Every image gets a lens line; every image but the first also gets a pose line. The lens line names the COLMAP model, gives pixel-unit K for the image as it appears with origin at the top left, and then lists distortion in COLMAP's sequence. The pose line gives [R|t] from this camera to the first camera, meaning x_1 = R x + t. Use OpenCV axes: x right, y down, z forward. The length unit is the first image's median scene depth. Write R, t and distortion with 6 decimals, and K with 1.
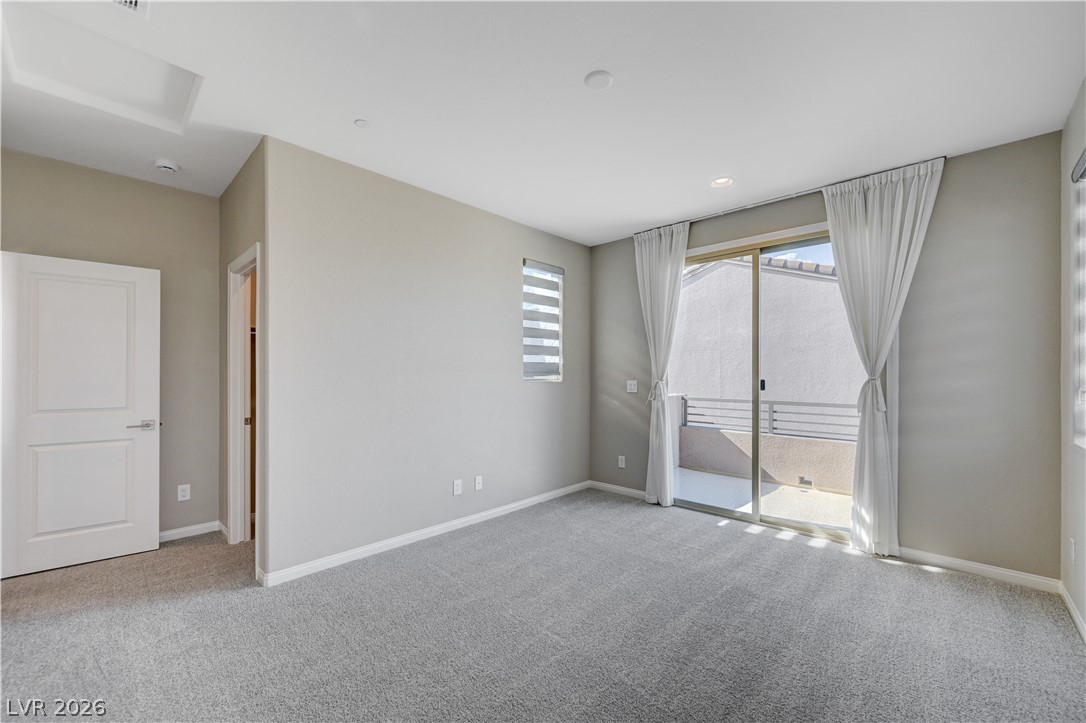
lens RADIAL K [[437.6, 0, 547.7], [0, 437.6, 374.6], [0, 0, 1]] dist [-0.000360, -0.000012]
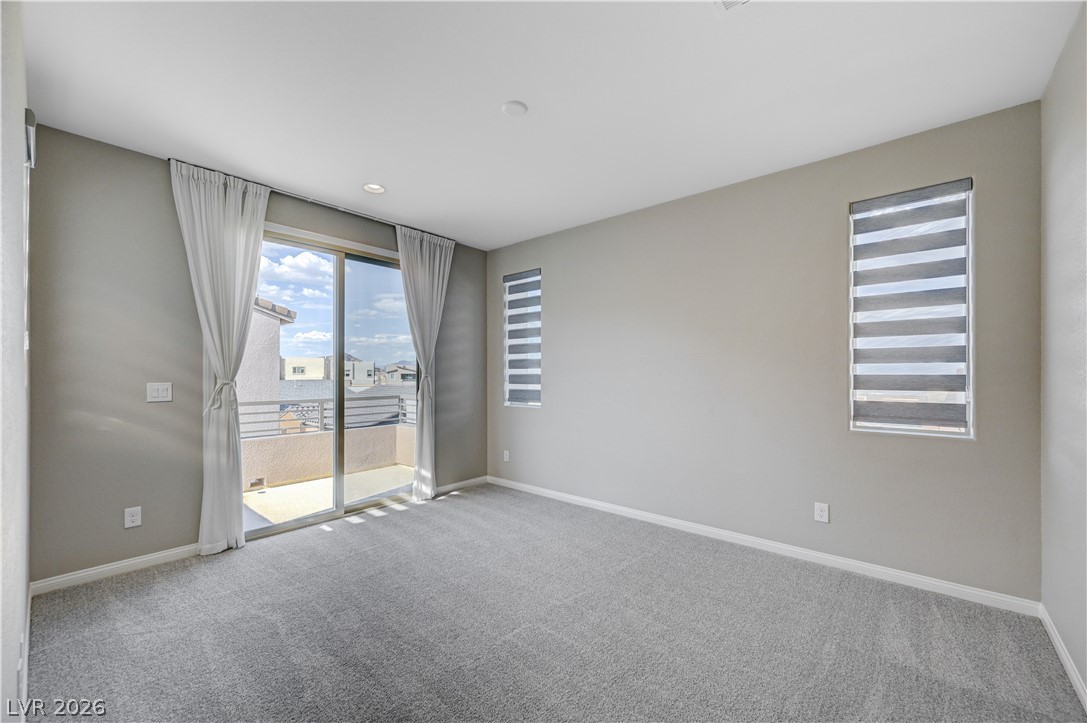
lens RADIAL K [[433.7, 0, 549.5], [0, 433.7, 373.6], [0, 0, 1]] dist [0.000195, 0.000058]
pose [[-0.049348, -0.002112, 0.998779, -0.539804], [0.001466, 0.999997, 0.002187, -0.000650], [-0.998781, 0.001572, -0.049345, 0.527244]]
